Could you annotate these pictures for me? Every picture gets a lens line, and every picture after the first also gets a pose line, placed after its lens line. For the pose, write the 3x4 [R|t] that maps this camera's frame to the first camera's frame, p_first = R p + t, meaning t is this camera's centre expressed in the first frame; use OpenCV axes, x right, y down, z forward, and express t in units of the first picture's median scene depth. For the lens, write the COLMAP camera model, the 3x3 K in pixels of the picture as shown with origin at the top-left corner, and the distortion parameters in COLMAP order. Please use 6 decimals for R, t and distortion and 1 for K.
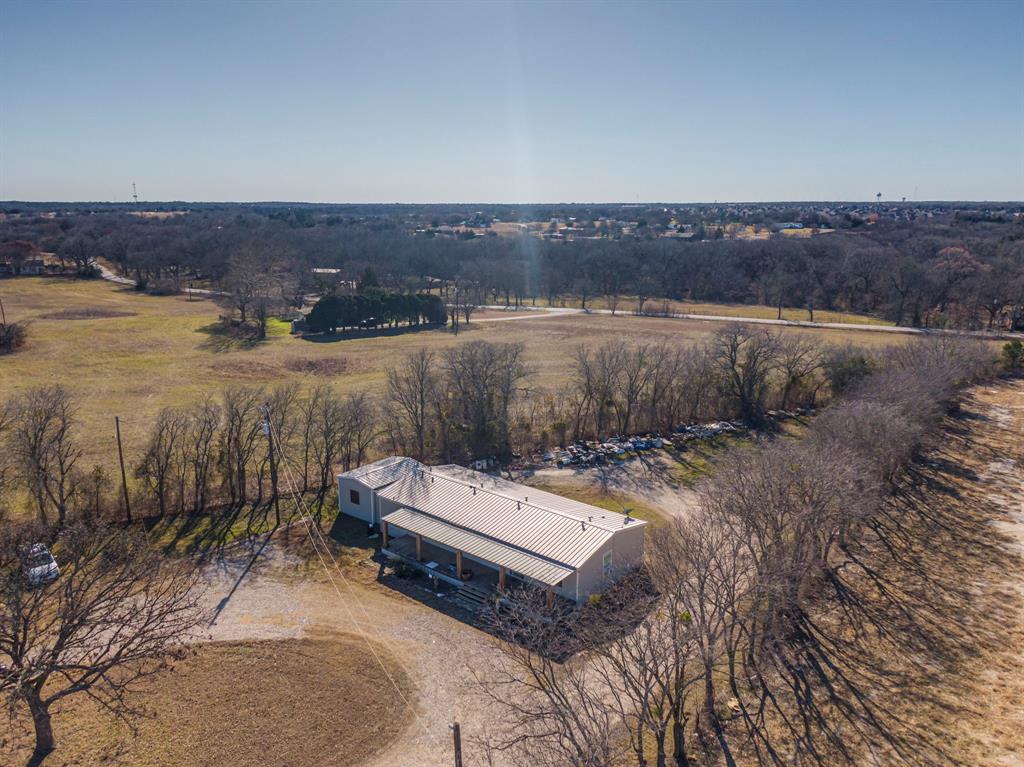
lens RADIAL K [[868.7, 0, 512.0], [0, 868.7, 383.5], [0, 0, 1]] dist [0.003739, -0.007848]
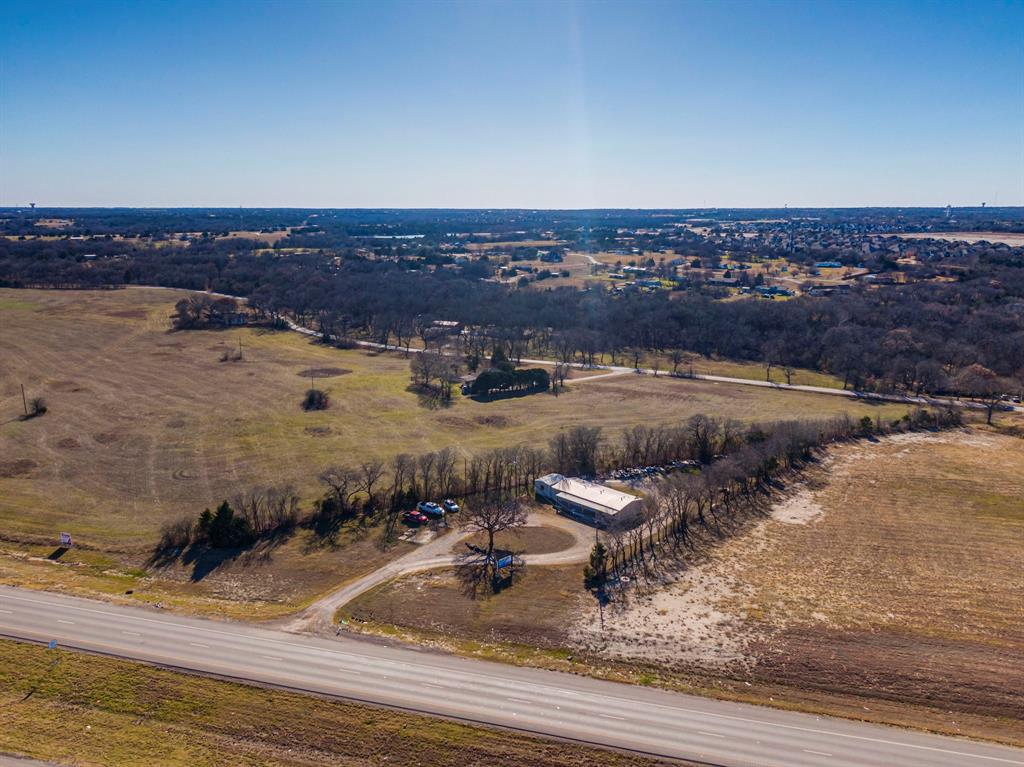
lens RADIAL K [[868.7, 0, 512.0], [0, 868.7, 383.5], [0, 0, 1]] dist [0.003739, -0.007848]
pose [[0.997240, 0.024193, -0.070196, -0.061758], [-0.024319, 0.999704, -0.000931, -0.143585], [0.070152, 0.002635, 0.997533, -1.285708]]
